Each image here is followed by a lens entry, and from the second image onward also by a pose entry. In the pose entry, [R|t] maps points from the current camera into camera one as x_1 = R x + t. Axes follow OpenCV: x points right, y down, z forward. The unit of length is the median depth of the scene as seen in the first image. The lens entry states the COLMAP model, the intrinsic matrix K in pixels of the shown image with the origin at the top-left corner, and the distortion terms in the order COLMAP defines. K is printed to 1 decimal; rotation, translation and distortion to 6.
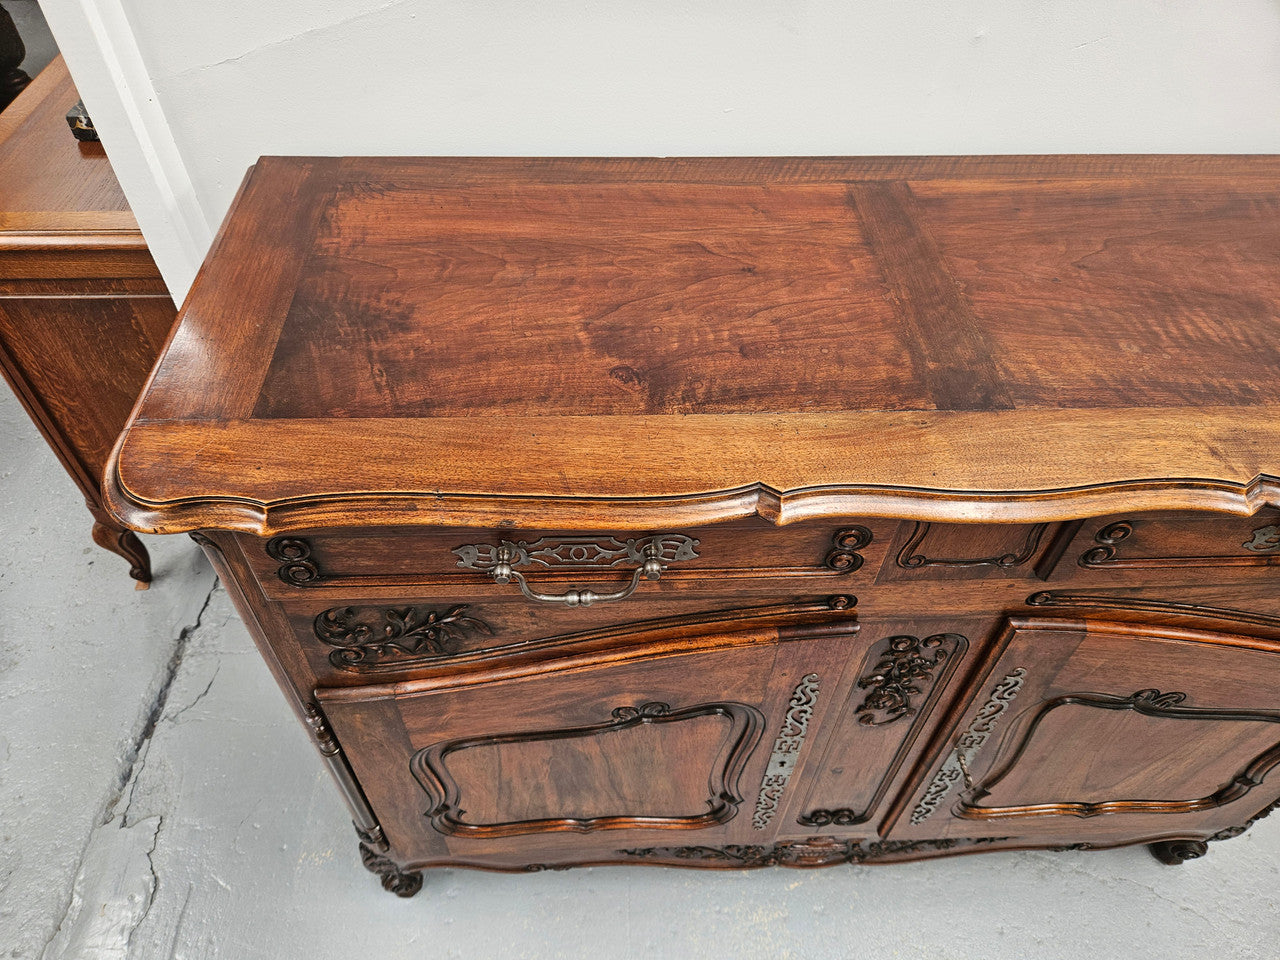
lens RADIAL K [[871.4, 0, 634.2], [0, 871.4, 492.7], [0, 0, 1]] dist [0.069370, -0.070315]
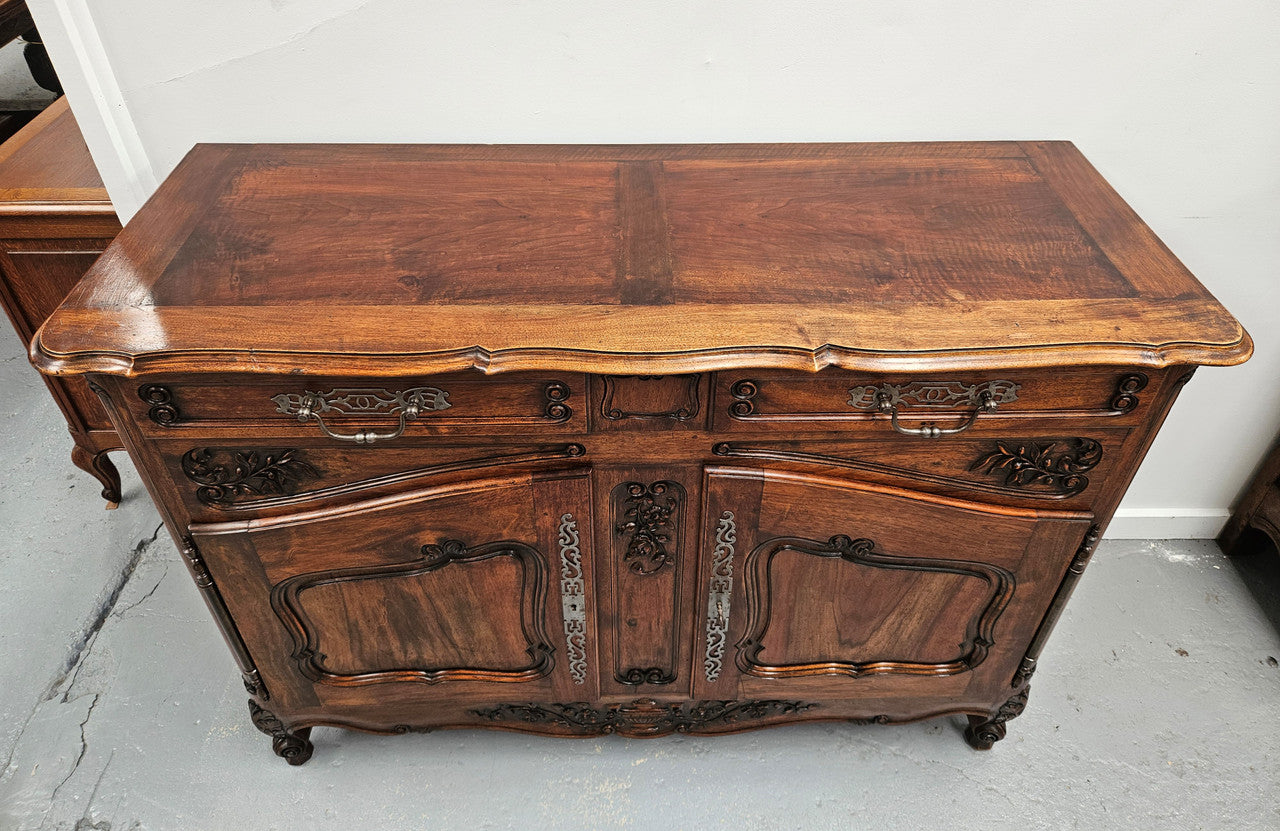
lens RADIAL K [[870.8, 0, 644.9], [0, 870.8, 345.9], [0, 0, 1]] dist [0.071053, -0.067414]
pose [[0.999592, 0.002379, -0.028467, 0.350682], [-0.007045, 0.986279, -0.164938, 0.171128], [0.027684, 0.165071, 0.985893, -0.323165]]
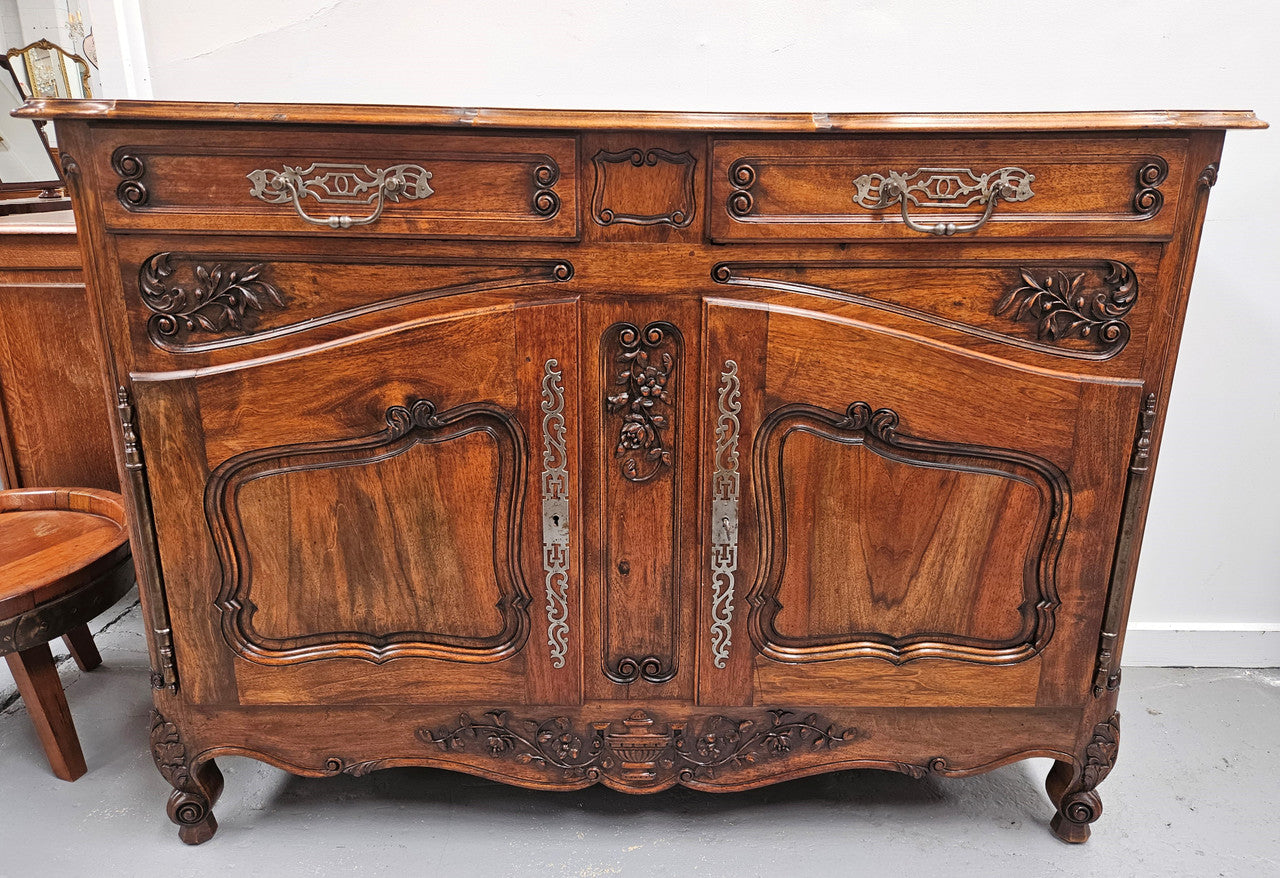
lens RADIAL K [[919.0, 0, 640.0], [0, 919.0, 439.0], [0, 0, 1]] dist [0.085422, -0.088747]
pose [[0.999122, -0.005649, -0.041501, 0.367223], [-0.016663, 0.855465, -0.517593, 0.925527], [0.038427, 0.517830, 0.854620, -0.001494]]
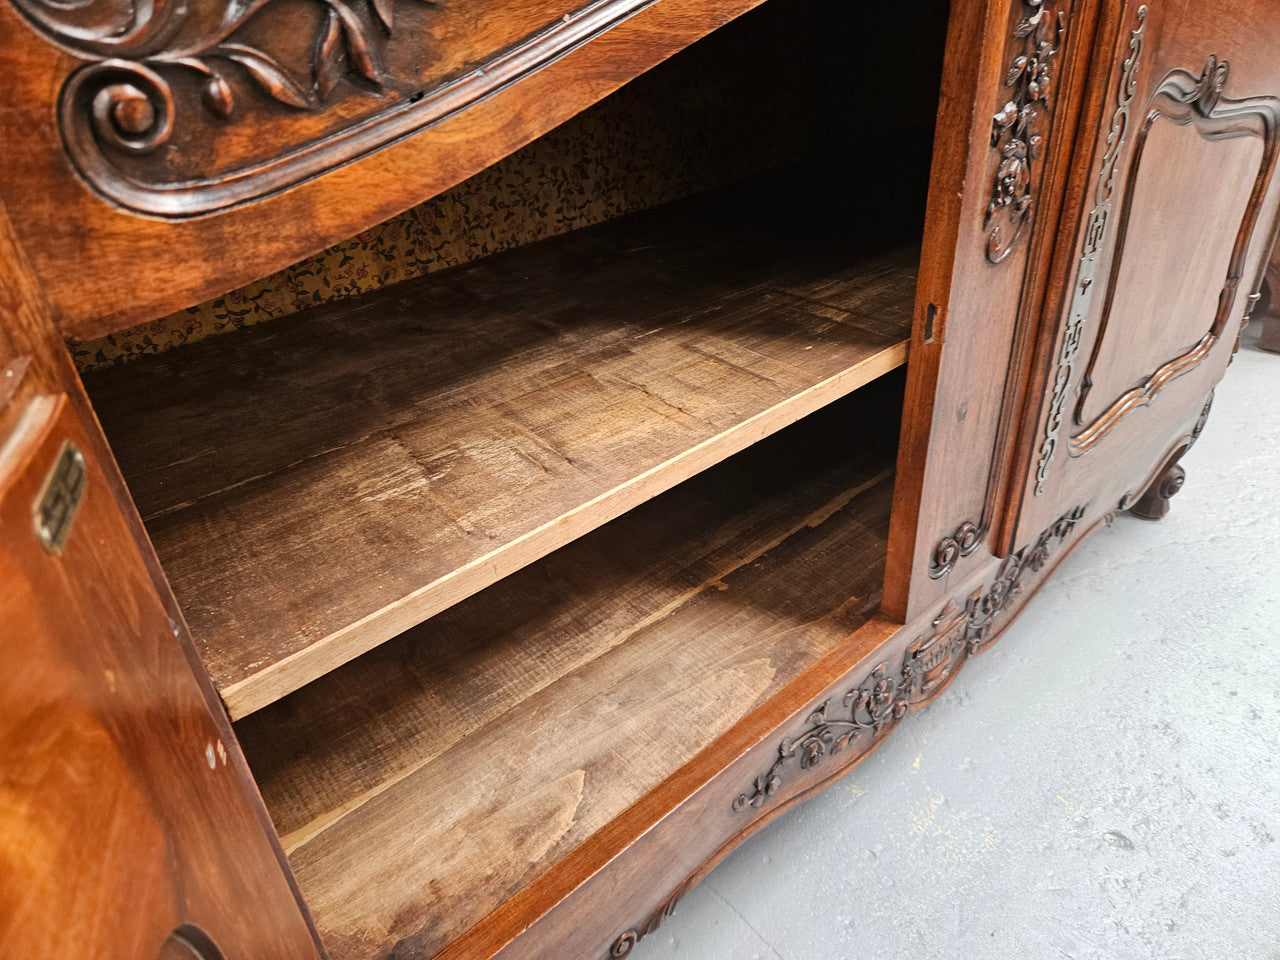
lens RADIAL K [[872.6, 0, 630.7], [0, 872.6, 474.6], [0, 0, 1]] dist [0.065874, -0.067351]
pose [[0.781798, -0.389972, 0.486531, -0.364537], [0.517755, 0.840806, -0.158034, 0.411193], [-0.347449, 0.375455, 0.859251, 0.675883]]
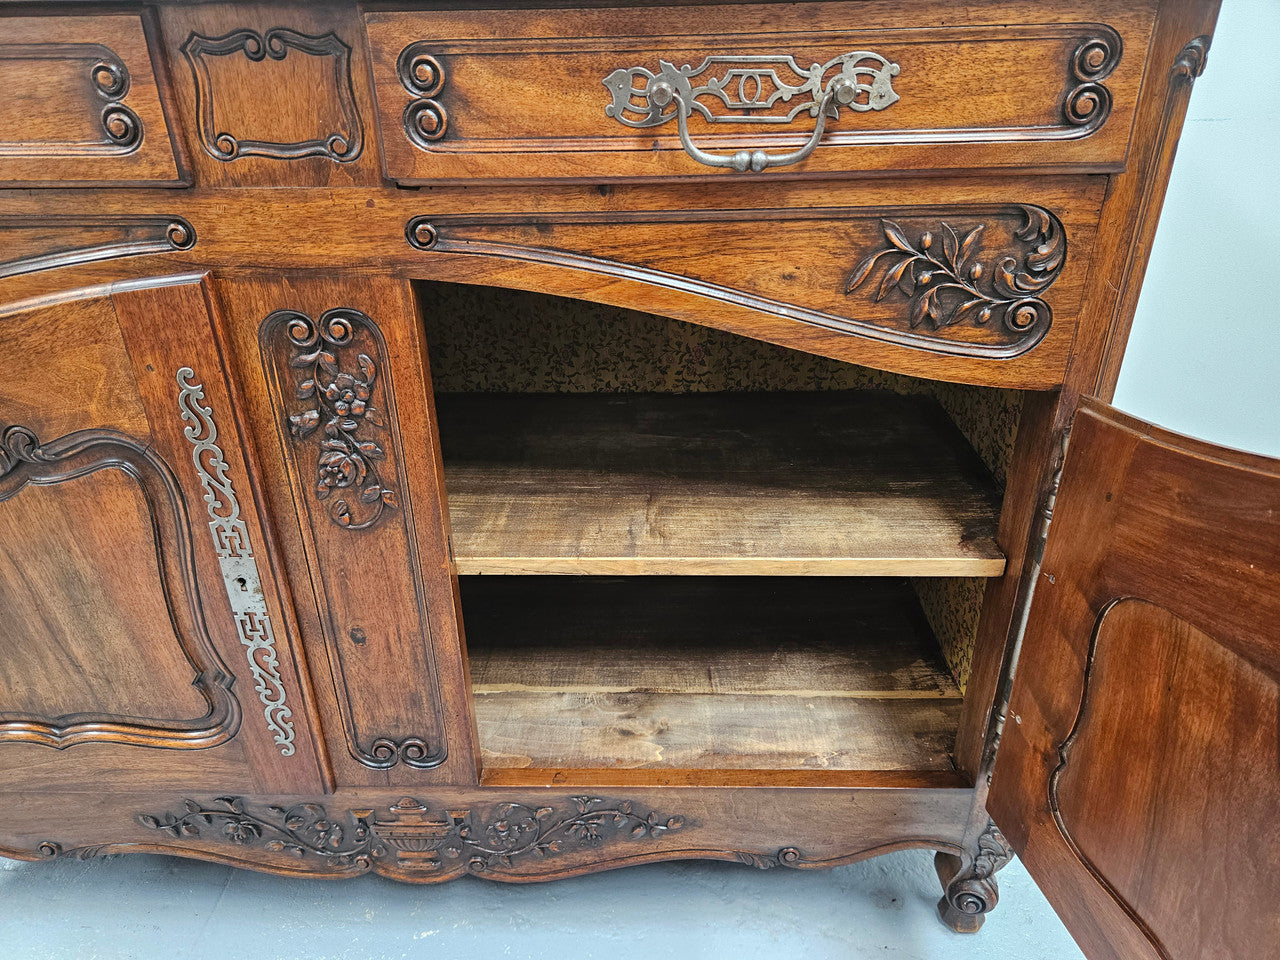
lens RADIAL K [[867.7, 0, 637.0], [0, 867.7, 490.5], [0, 0, 1]] dist [0.067050, -0.065336]
pose [[0.996218, -0.002414, -0.086857, 0.672857], [-0.029270, 0.931868, -0.361614, 0.580093], [0.081812, 0.362788, 0.928273, 0.325082]]
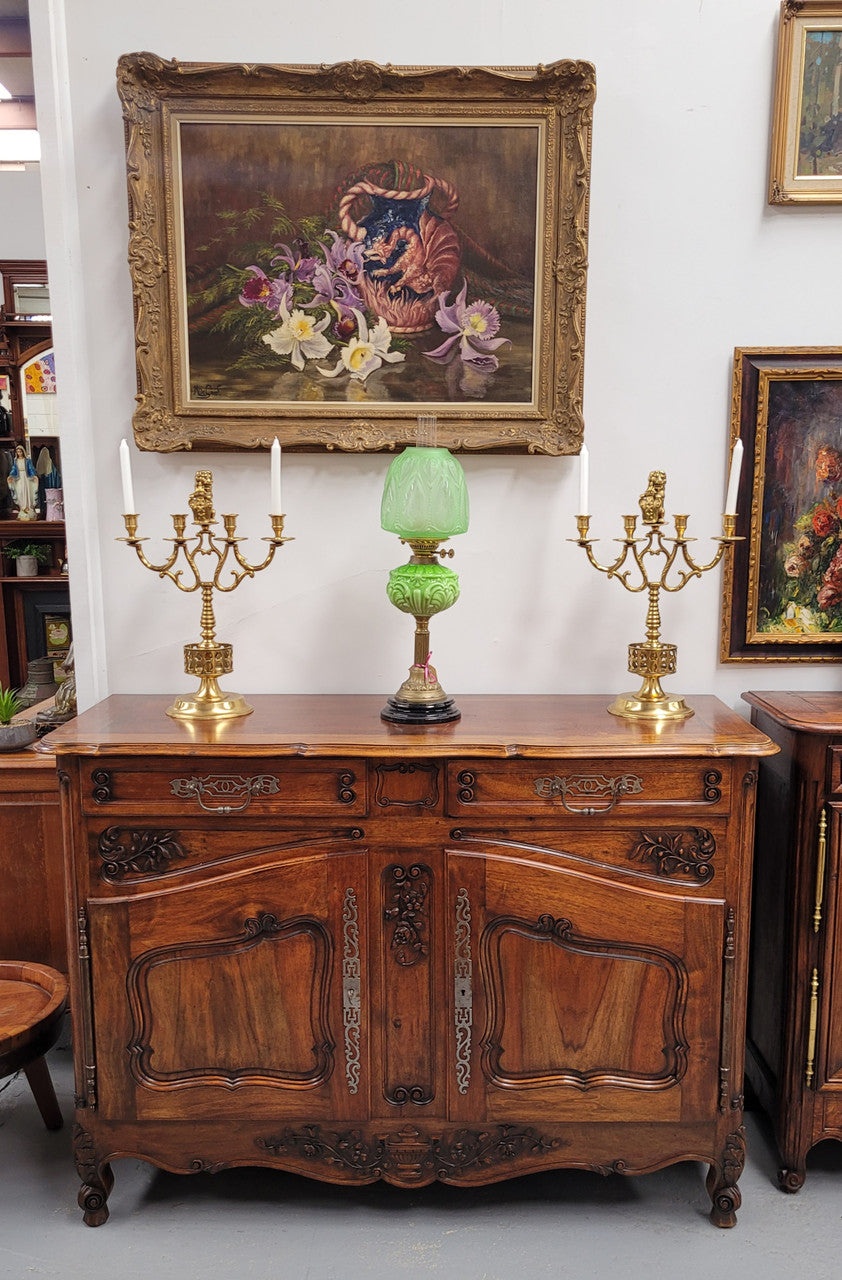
lens RADIAL K [[1213.5, 0, 449.7], [0, 1213.5, 684.1], [0, 0, 1]] dist [0.042053, 0.016172]
pose [[0.998258, -0.016160, -0.056751, 0.561961], [-0.022592, 0.783805, -0.620595, 1.450826], [0.054511, 0.620796, 0.782075, -1.274051]]
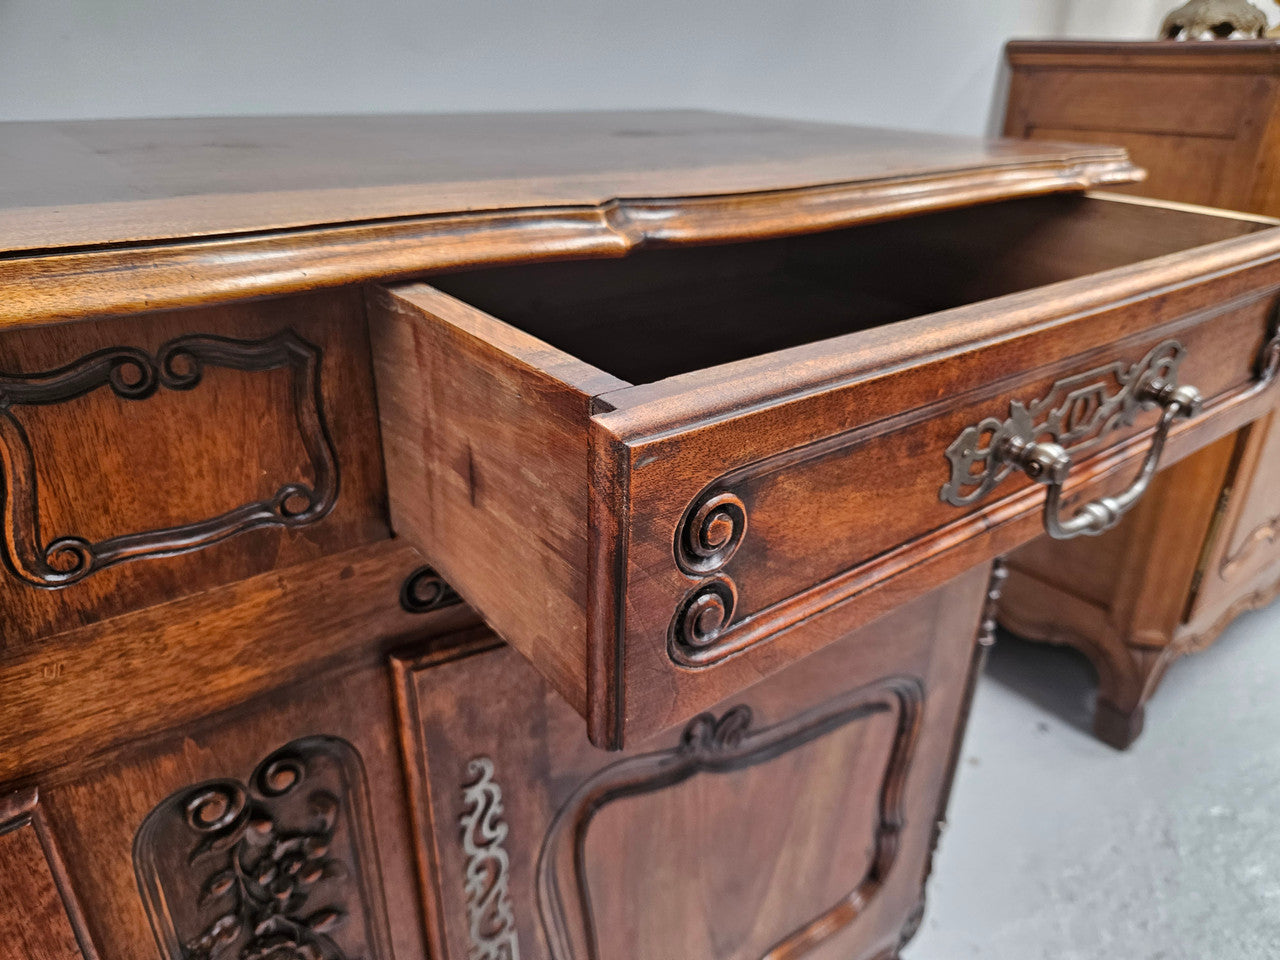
lens RADIAL K [[874.7, 0, 640.0], [0, 874.7, 480.0], [0, 0, 1]] dist [-0.004103, -0.002620]
pose [[0.823549, -0.250401, 0.508986, 0.296147], [0.426896, 0.864466, -0.265442, 0.234460], [-0.373534, 0.435888, 0.818825, 0.469306]]
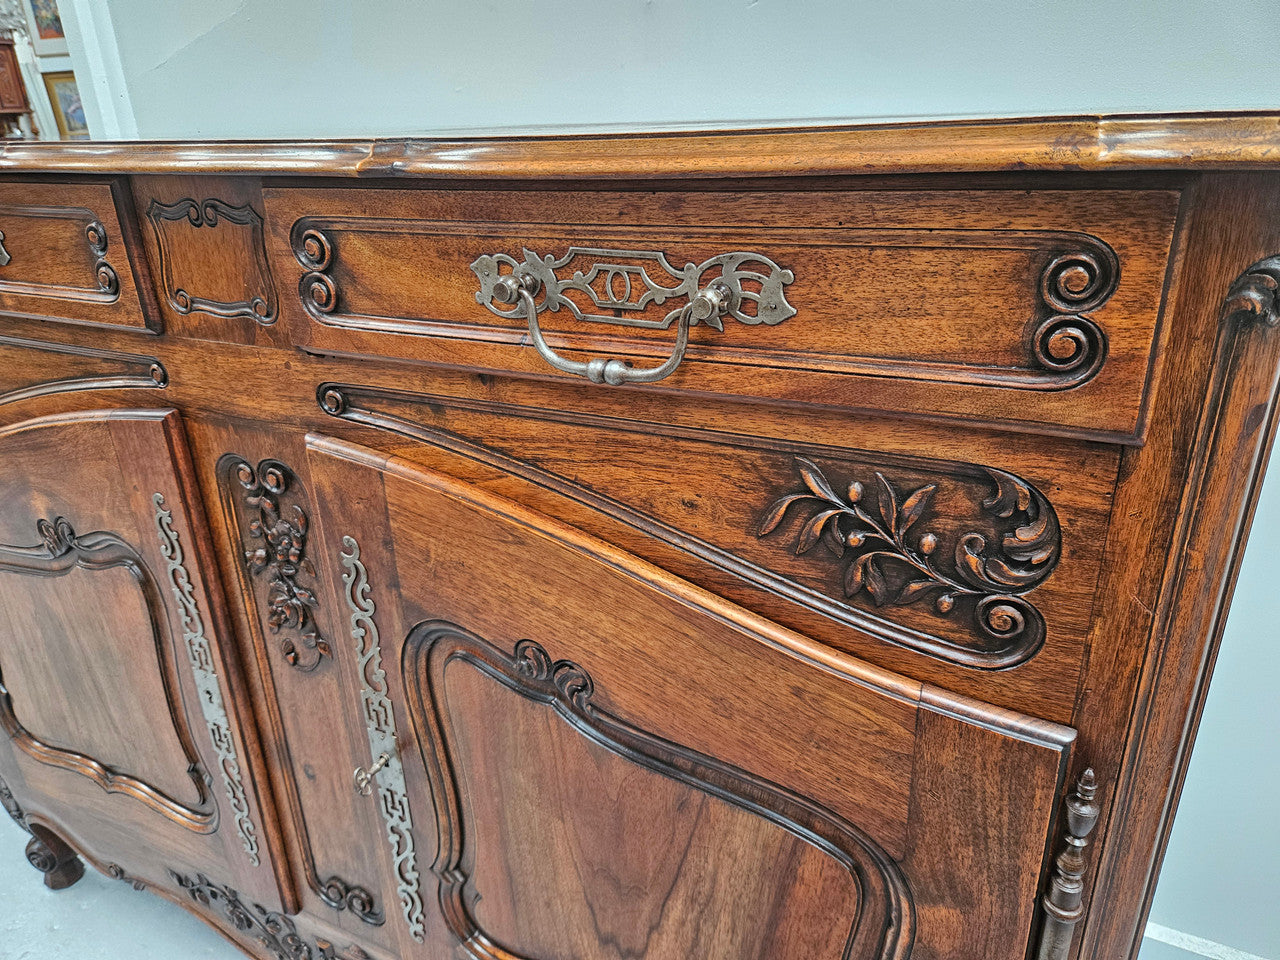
lens RADIAL K [[879.7, 0, 642.8], [0, 879.7, 484.1], [0, 0, 1]] dist [0.067207, -0.079046]
pose [[0.868721, 0.142513, -0.474357, 0.997675], [-0.335075, 0.874391, -0.350948, 0.338258], [0.364759, 0.463821, 0.807354, 0.467319]]
